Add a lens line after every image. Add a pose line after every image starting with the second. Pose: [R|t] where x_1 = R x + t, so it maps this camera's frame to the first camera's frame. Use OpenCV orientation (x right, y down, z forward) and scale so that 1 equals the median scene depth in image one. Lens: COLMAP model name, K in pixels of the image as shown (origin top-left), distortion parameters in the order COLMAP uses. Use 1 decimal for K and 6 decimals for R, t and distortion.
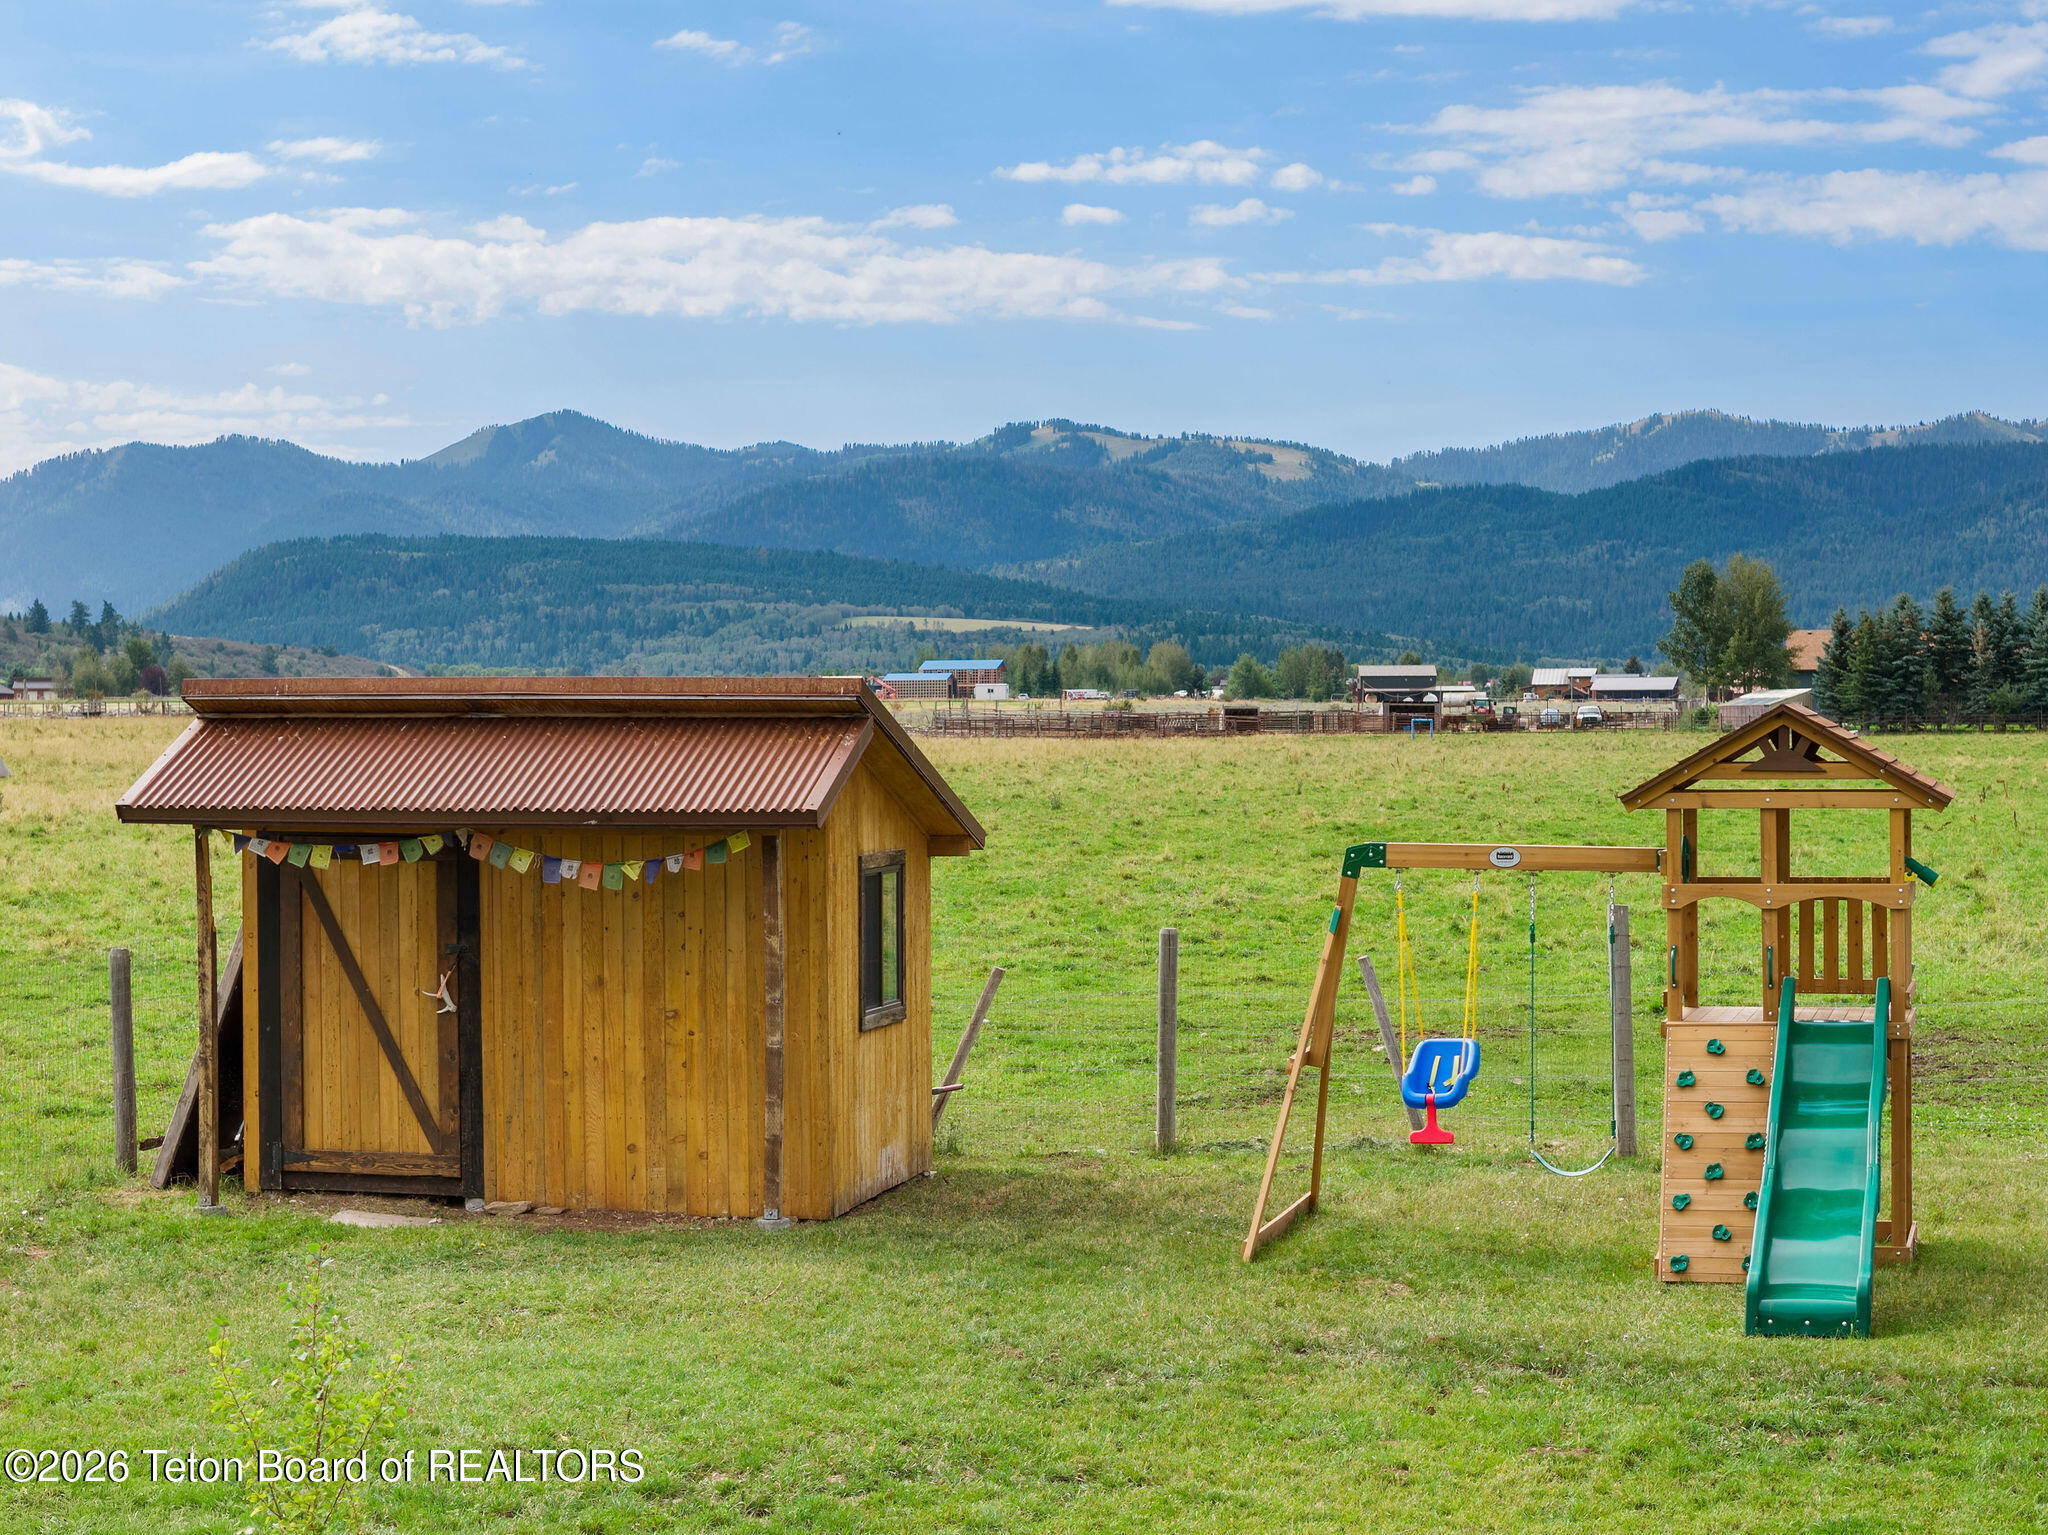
lens RADIAL K [[4126.4, 0, 1024.0], [0, 4126.4, 767.5], [0, 0, 1]] dist [-0.248976, 0.643622]
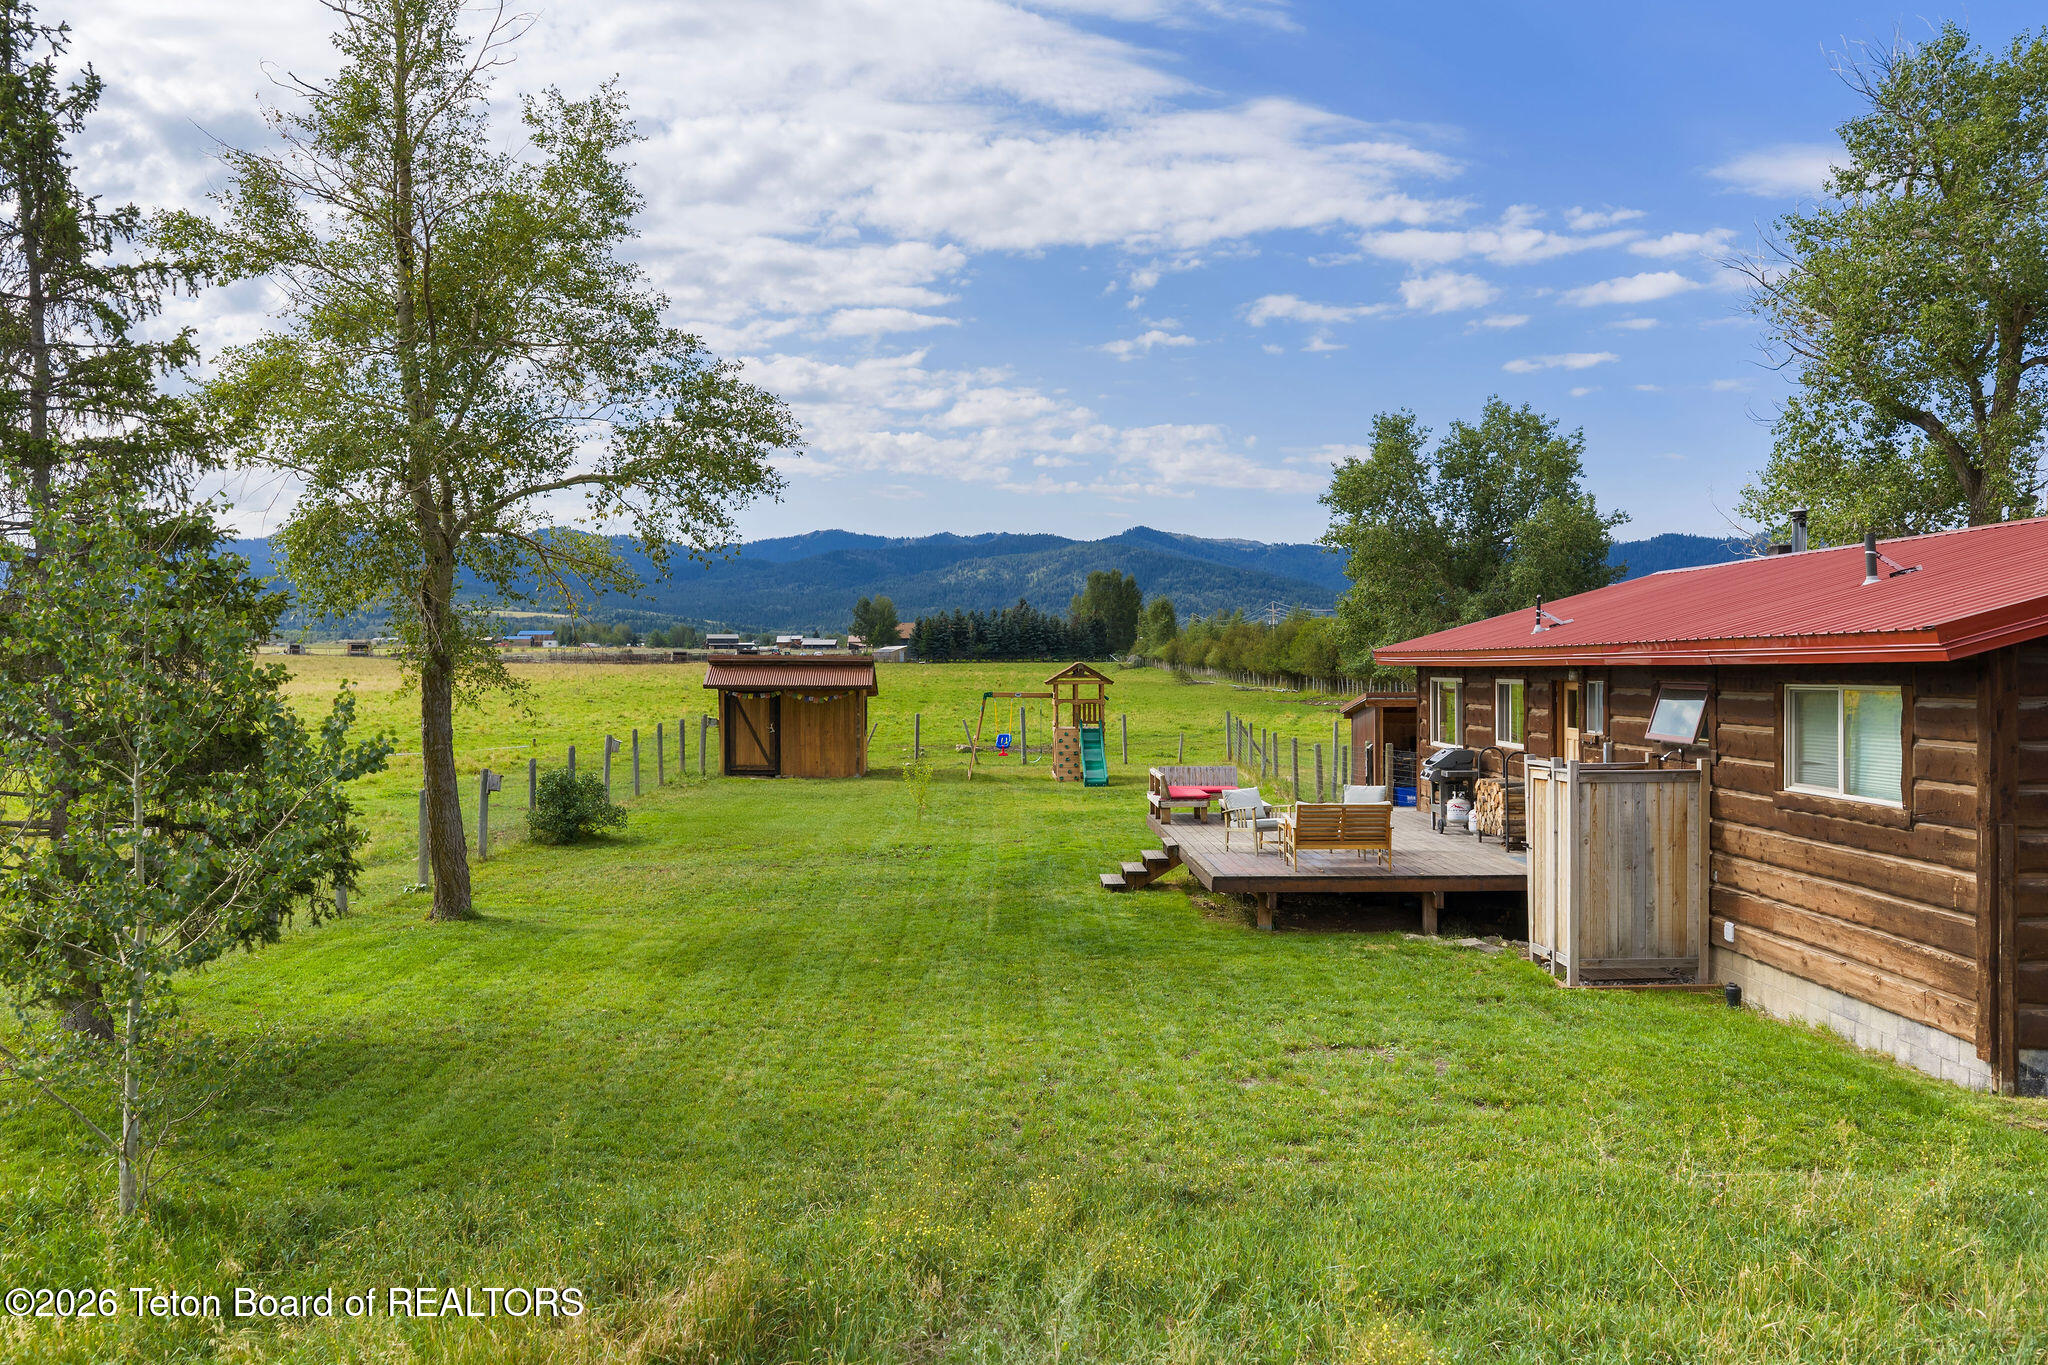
lens RADIAL K [[1682.0, 0, 1028.6], [0, 1682.0, 674.9], [0, 0, 1]] dist [0.008723, -0.051867]
pose [[0.960323, -0.000974, 0.278888, -0.374237], [0.000980, 1.000000, 0.000118, -0.001219], [-0.278888, 0.000160, 0.960324, -0.788183]]
